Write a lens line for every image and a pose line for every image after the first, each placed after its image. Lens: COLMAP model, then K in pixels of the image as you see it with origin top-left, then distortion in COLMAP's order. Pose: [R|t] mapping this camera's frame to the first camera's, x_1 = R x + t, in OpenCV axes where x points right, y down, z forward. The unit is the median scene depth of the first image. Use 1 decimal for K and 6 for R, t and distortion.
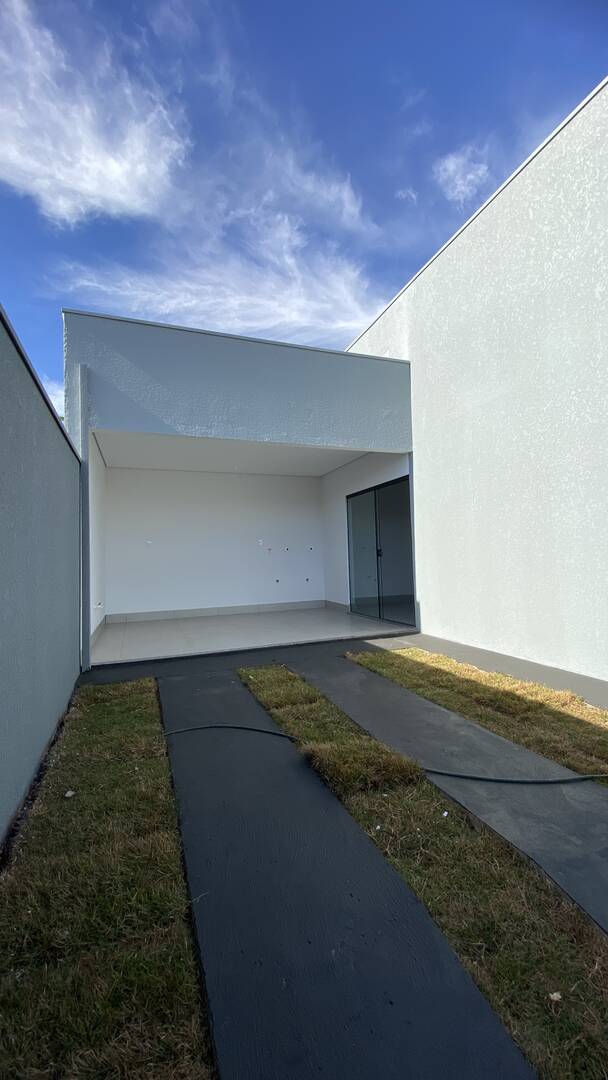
lens RADIAL K [[429.5, 0, 294.0], [0, 429.5, 535.2], [0, 0, 1]] dist [-0.014199, -0.005187]
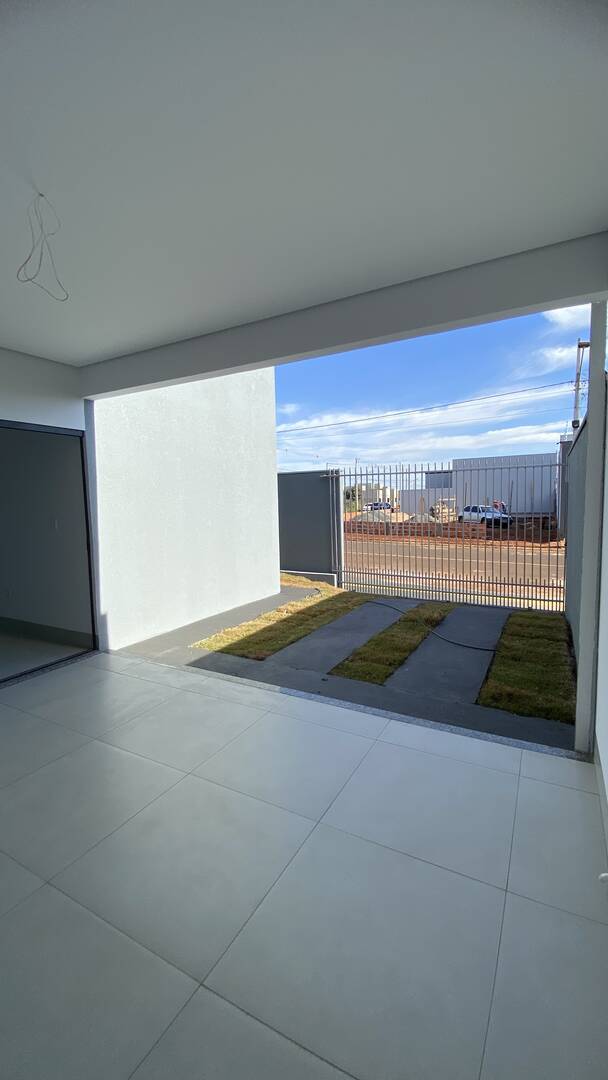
lens RADIAL K [[429.5, 0, 309.6], [0, 429.5, 537.6], [0, 0, 1]] dist [-0.014199, -0.005187]
pose [[-0.660294, -0.007811, 0.750967, -1.145912], [0.015347, 0.999597, 0.023891, 0.036520], [-0.750850, 0.027300, -0.659908, 2.896277]]
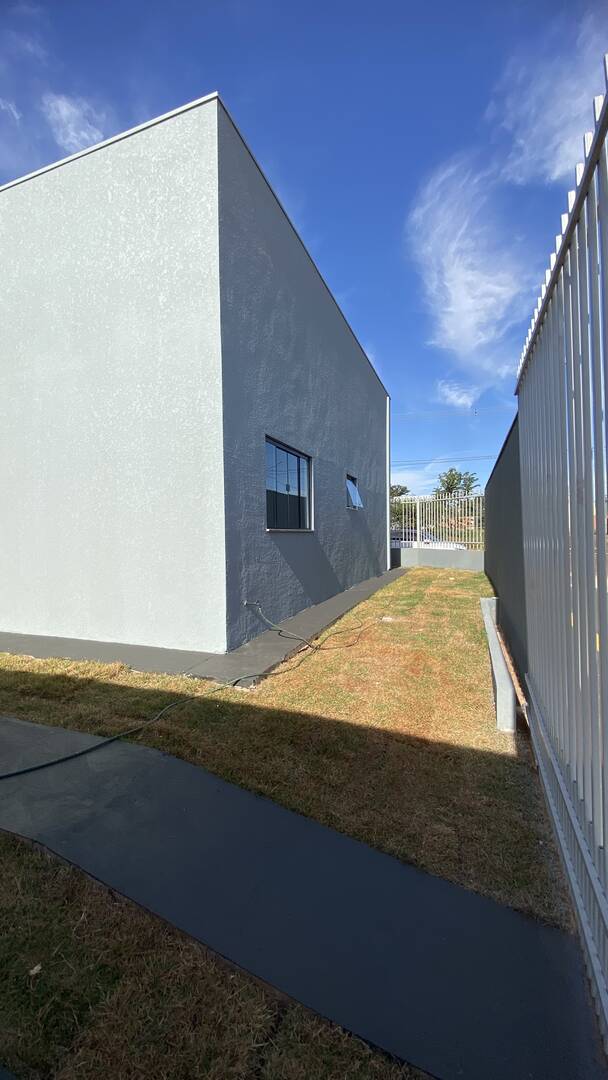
lens RADIAL K [[429.5, 0, 307.4], [0, 429.5, 537.0], [0, 0, 1]] dist [-0.014199, -0.005187]
pose [[0.649152, 0.013050, 0.760547, 0.130399], [-0.041139, 0.998992, 0.017972, 0.011241], [-0.759545, -0.042955, 0.649034, -0.049196]]
